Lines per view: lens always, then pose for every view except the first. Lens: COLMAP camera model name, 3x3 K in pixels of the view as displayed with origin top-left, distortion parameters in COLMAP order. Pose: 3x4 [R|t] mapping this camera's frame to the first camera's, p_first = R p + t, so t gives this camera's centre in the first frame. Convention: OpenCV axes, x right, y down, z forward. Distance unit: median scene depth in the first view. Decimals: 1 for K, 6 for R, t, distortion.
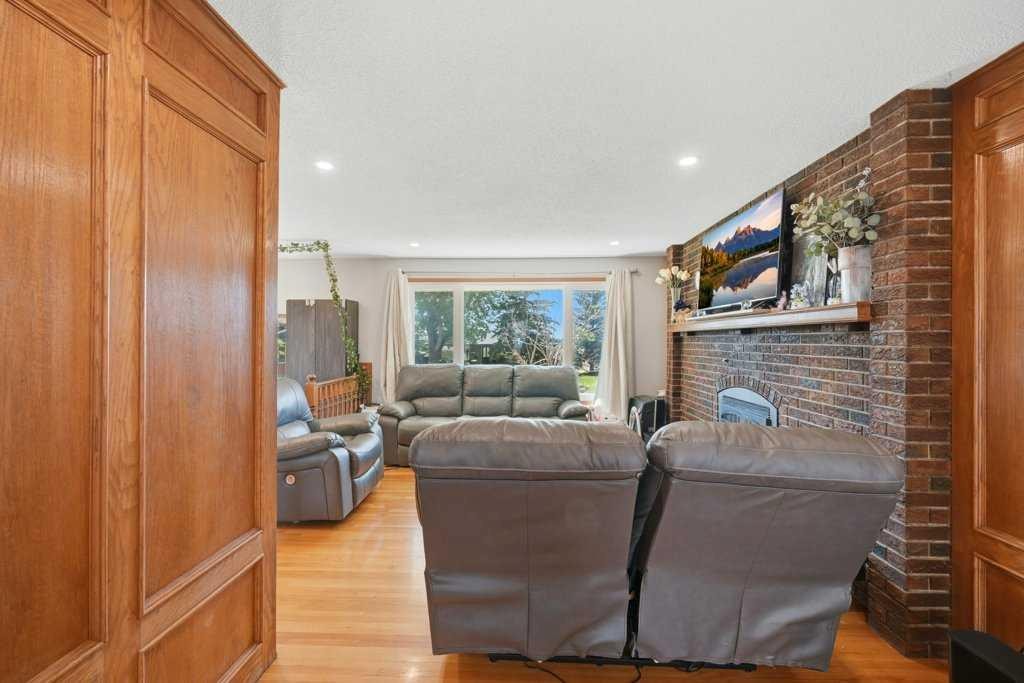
lens RADIAL K [[408.8, 0, 511.2], [0, 408.8, 340.9], [0, 0, 1]] dist [-0.000017, 0.000037]
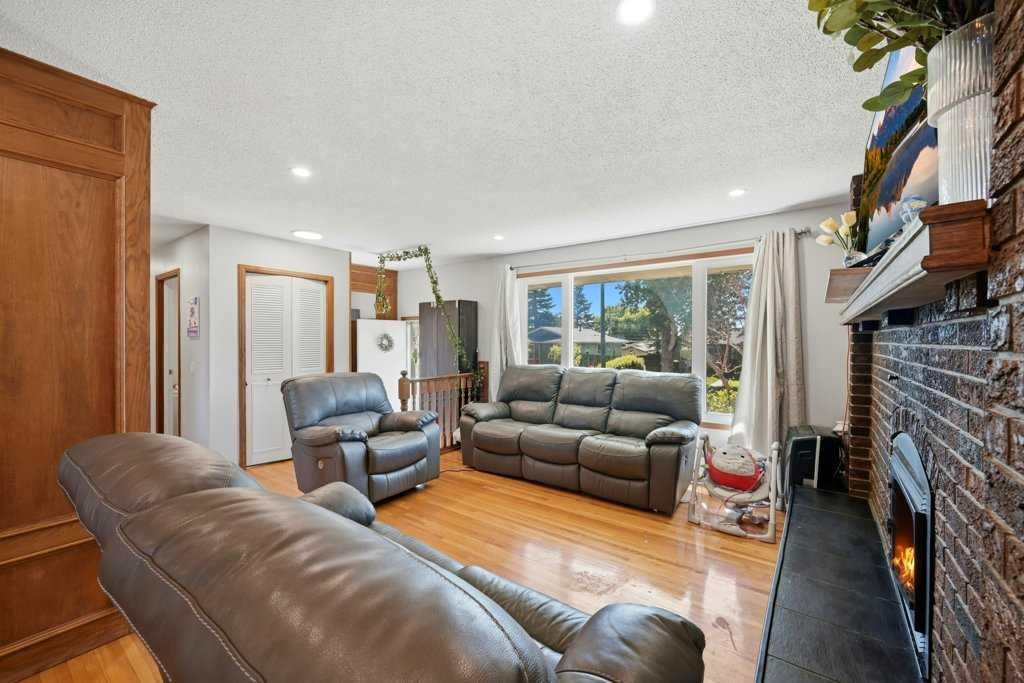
lens RADIAL K [[408.8, 0, 511.2], [0, 408.8, 340.9], [0, 0, 1]] dist [-0.000017, 0.000037]
pose [[0.828486, 0.001321, -0.560008, 0.296530], [-0.000902, 0.999999, 0.001025, 0.001986], [0.560009, -0.000344, 0.828486, 0.218805]]
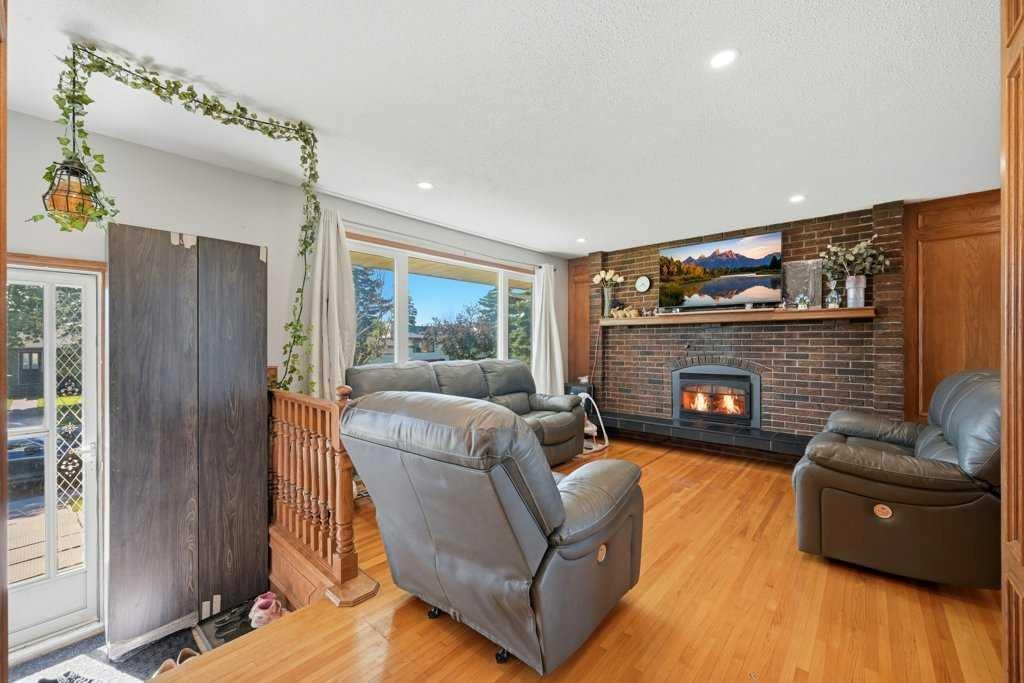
lens RADIAL K [[408.8, 0, 511.2], [0, 408.8, 340.9], [0, 0, 1]] dist [-0.000017, 0.000037]
pose [[0.635361, 0.000486, 0.772215, -0.630081], [0.002617, 0.999993, -0.002783, 0.023531], [-0.772211, 0.003789, 0.635355, 0.430205]]
